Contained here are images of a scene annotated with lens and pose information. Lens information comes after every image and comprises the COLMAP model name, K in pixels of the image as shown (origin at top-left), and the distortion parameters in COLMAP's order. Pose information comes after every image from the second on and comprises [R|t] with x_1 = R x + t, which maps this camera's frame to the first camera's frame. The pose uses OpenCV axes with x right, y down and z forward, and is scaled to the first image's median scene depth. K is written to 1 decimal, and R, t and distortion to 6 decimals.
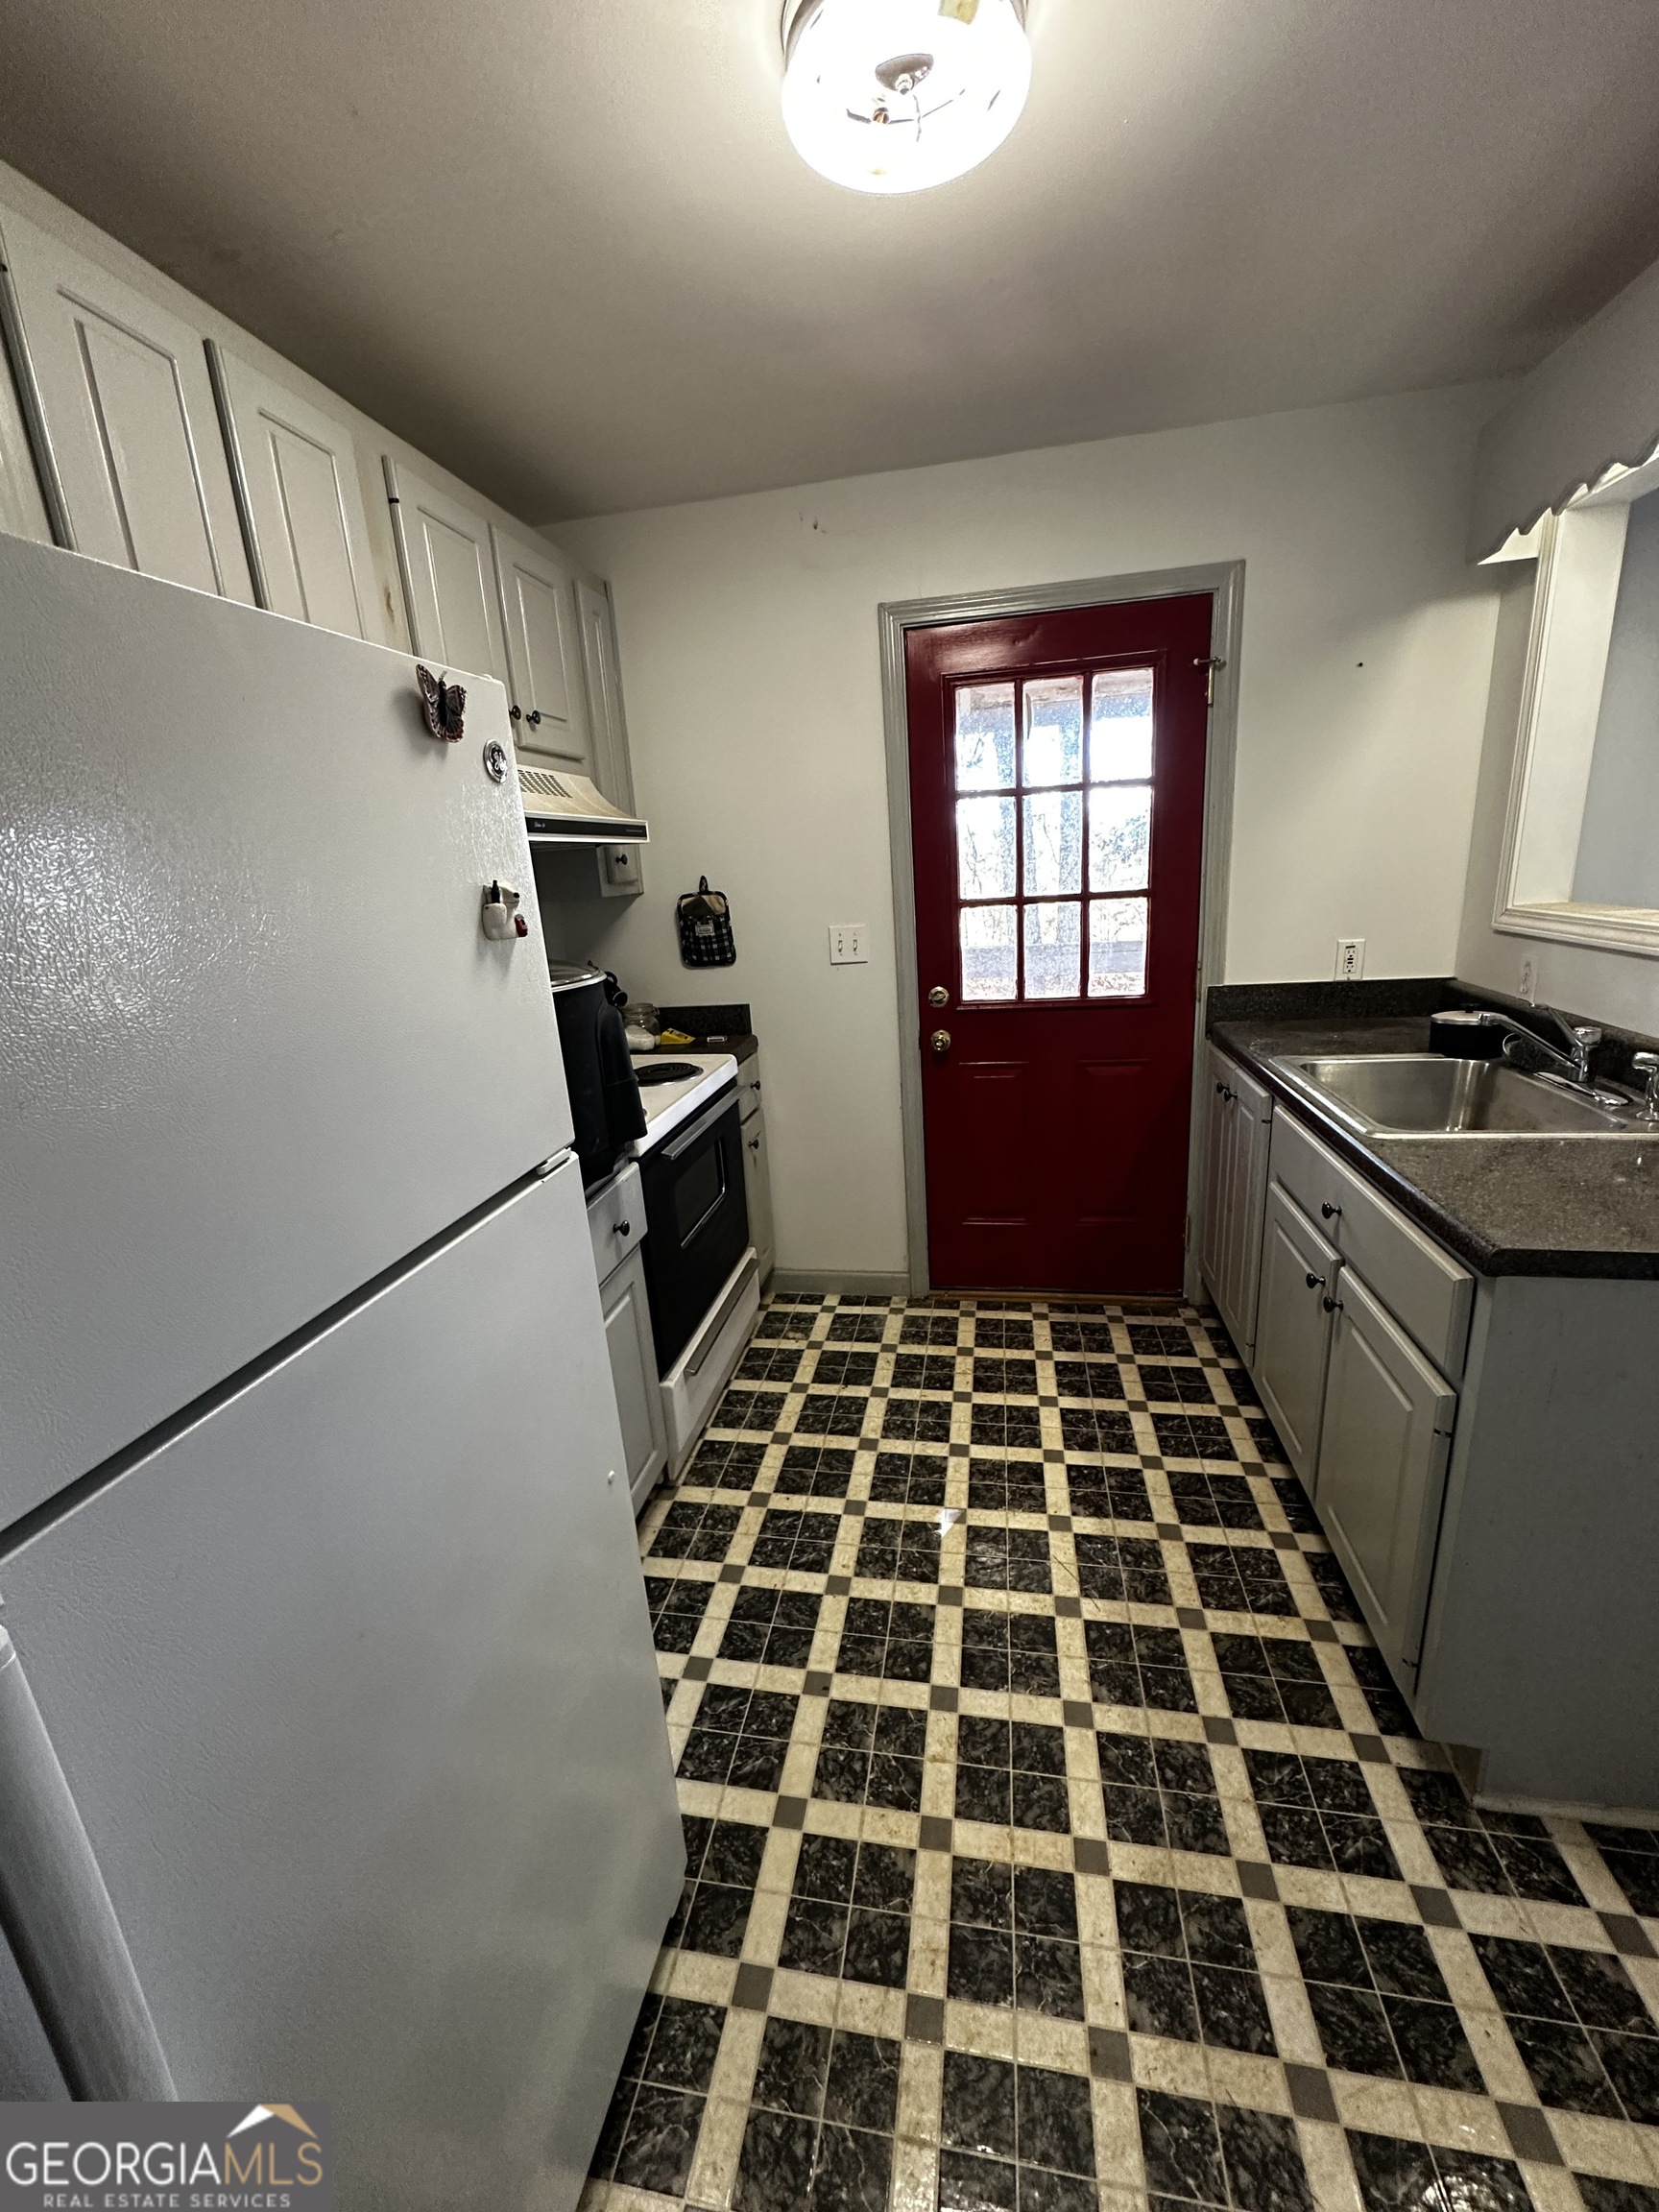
lens RADIAL K [[885.2, 0, 826.9], [0, 885.2, 1103.4], [0, 0, 1]] dist [0.000185, 0.000210]
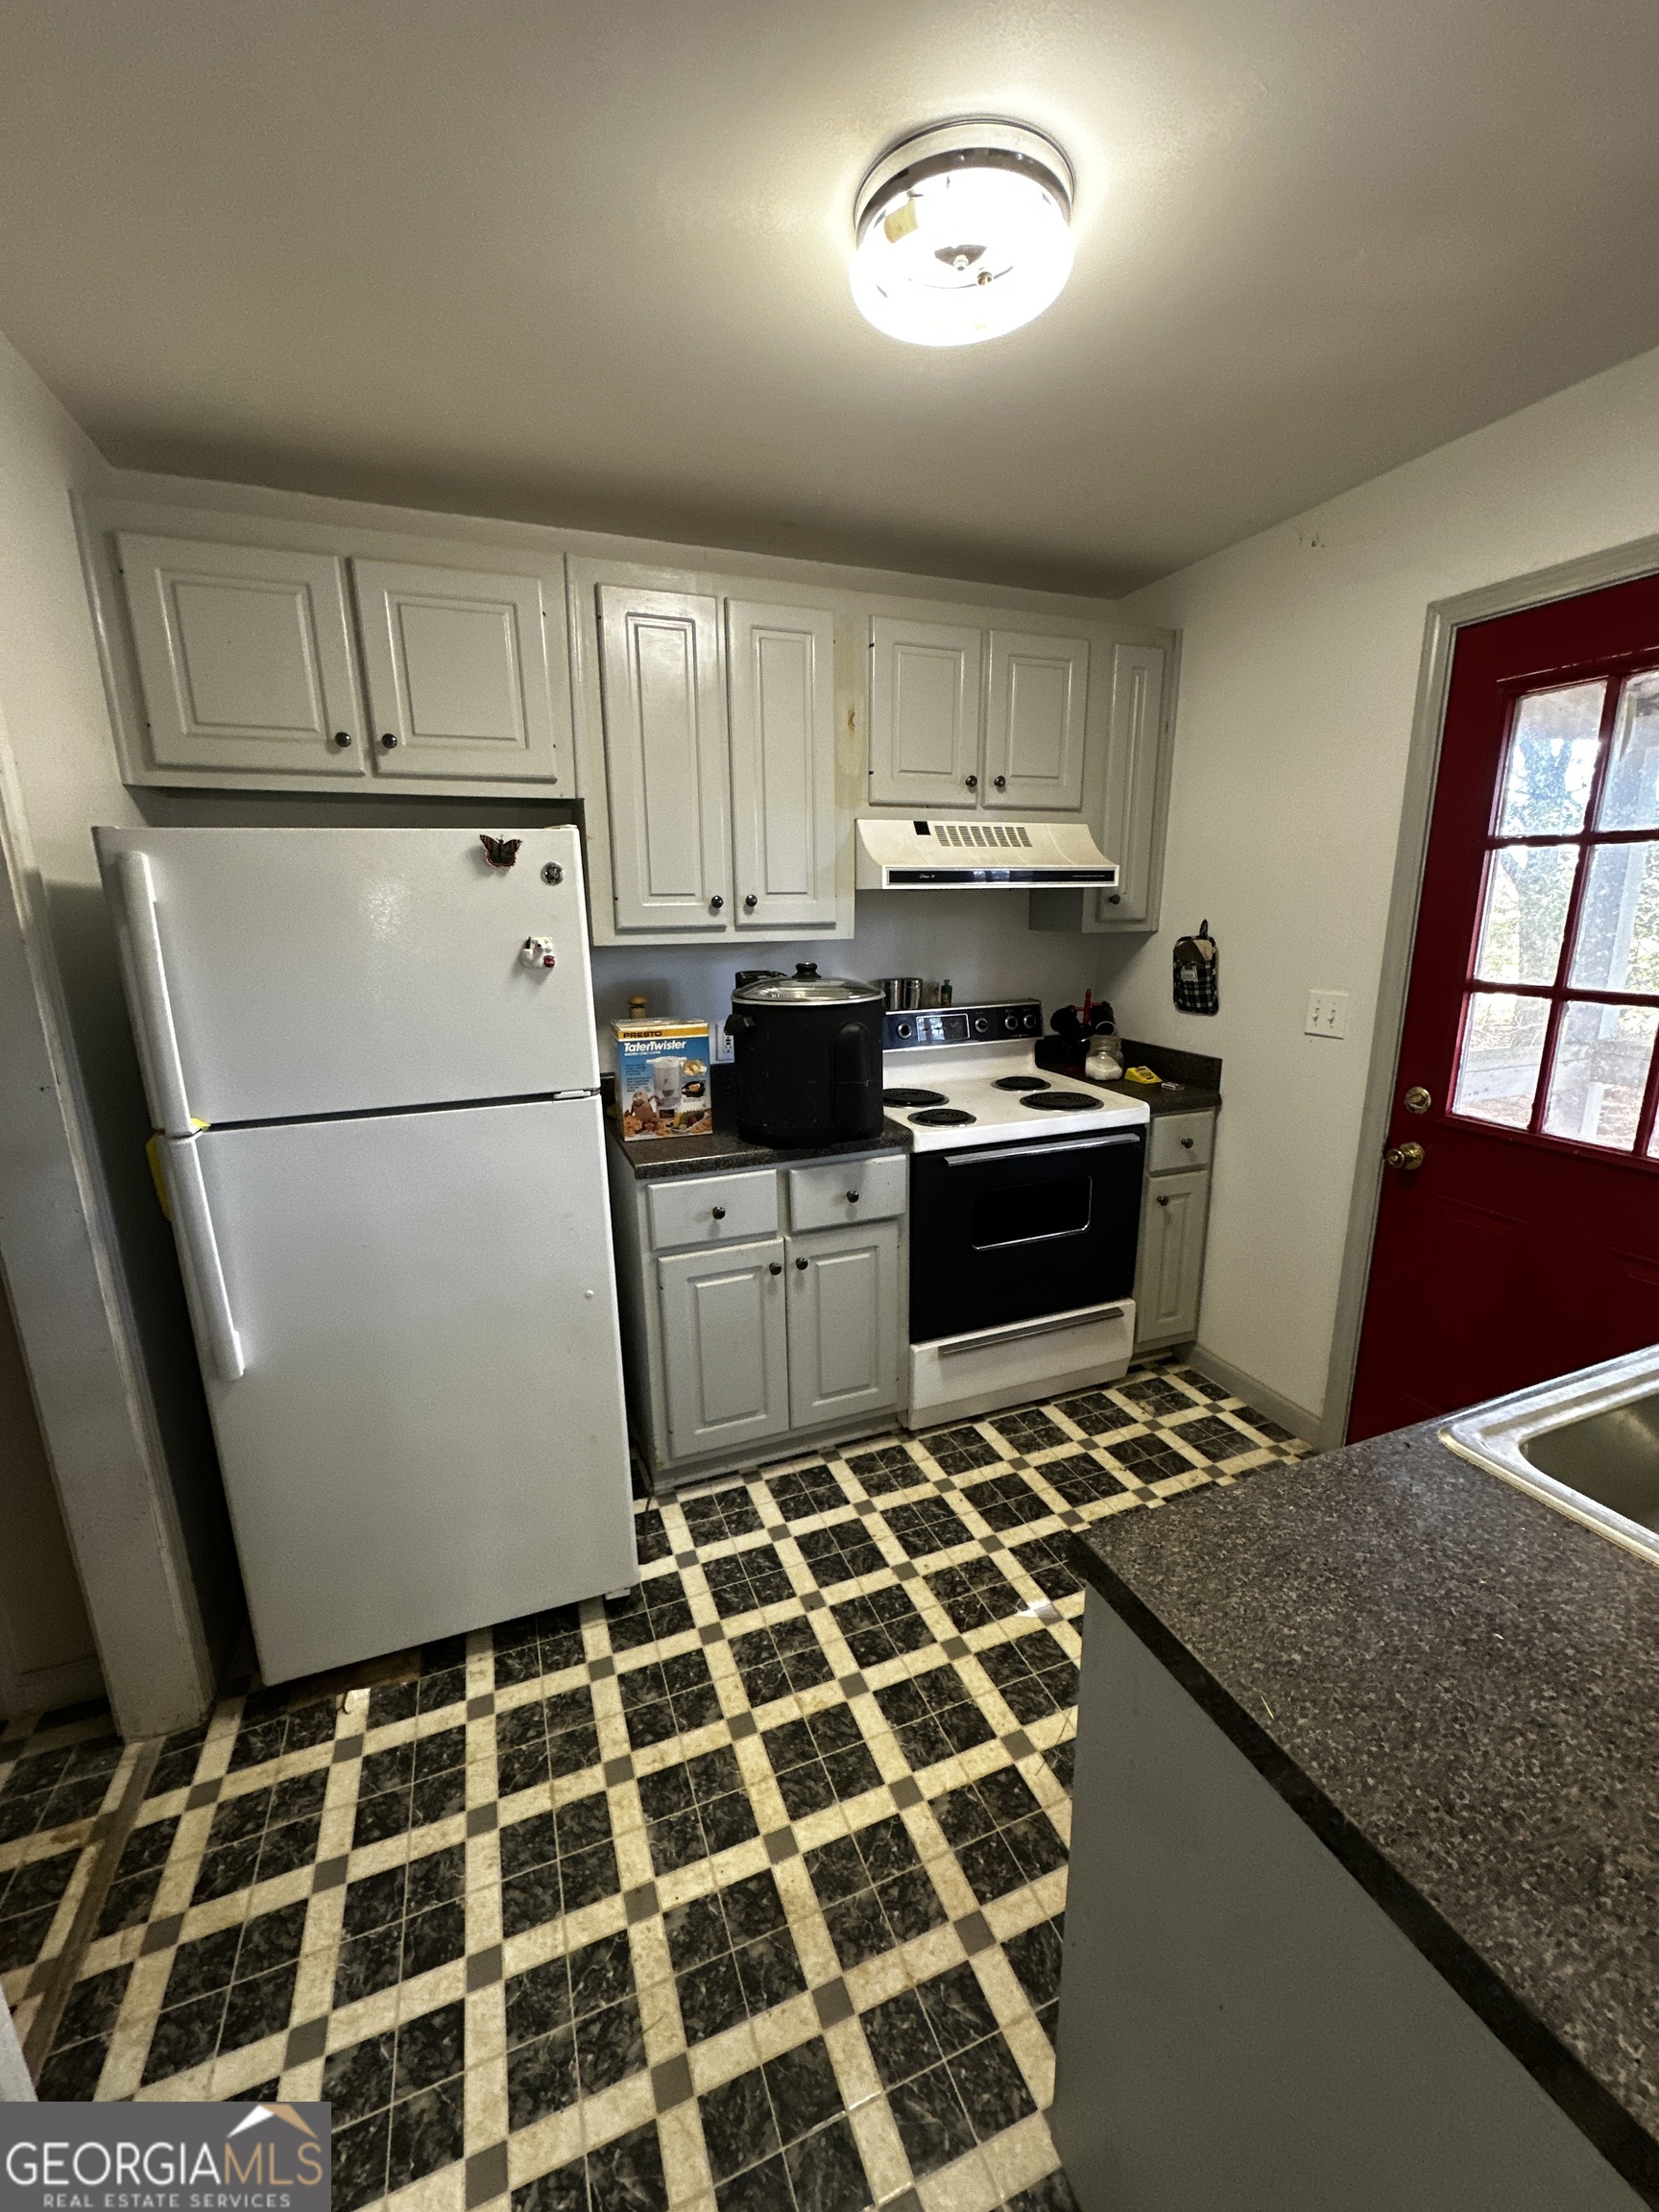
lens RADIAL K [[885.2, 0, 828.7], [0, 885.2, 1103.0], [0, 0, 1]] dist [0.000185, 0.000210]
pose [[0.531076, 0.249717, -0.809691, 0.858934], [-0.244220, 0.960145, 0.135935, -0.175340], [0.811366, 0.125551, 0.570896, 0.260377]]
